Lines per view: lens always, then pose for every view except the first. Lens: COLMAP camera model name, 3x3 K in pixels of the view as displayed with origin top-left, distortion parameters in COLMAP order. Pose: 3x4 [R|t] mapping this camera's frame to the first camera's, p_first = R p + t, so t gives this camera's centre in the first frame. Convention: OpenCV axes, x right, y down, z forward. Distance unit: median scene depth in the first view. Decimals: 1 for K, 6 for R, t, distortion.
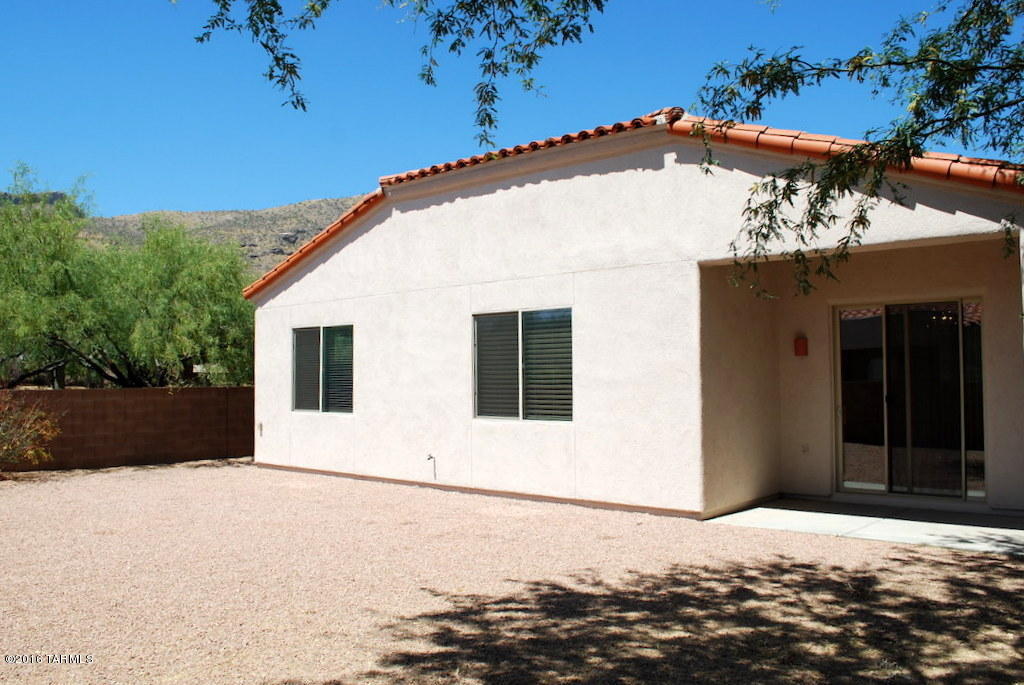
lens RADIAL K [[814.8, 0, 512.0], [0, 814.8, 342.5], [0, 0, 1]] dist [0.006988, 0.001210]
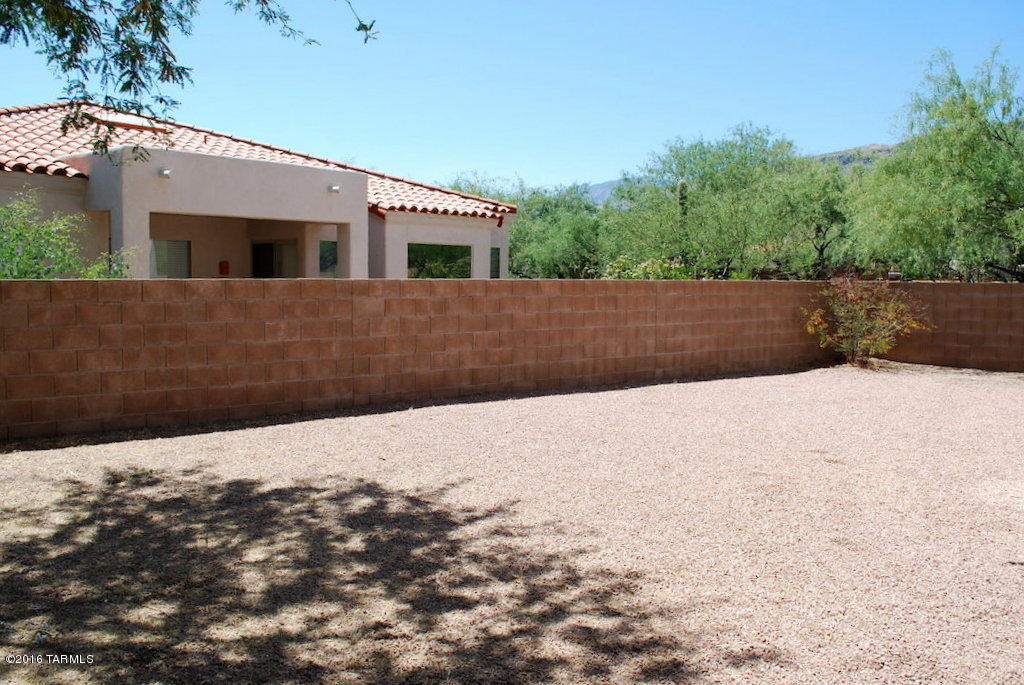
lens RADIAL K [[838.7, 0, 512.0], [0, 838.7, 342.5], [0, 0, 1]] dist [-0.061429, -0.002051]
pose [[0.041452, 0.062034, -0.997213, 0.853437], [0.056310, 0.996339, 0.064321, 0.079334], [0.997552, -0.058819, 0.037807, 1.006730]]
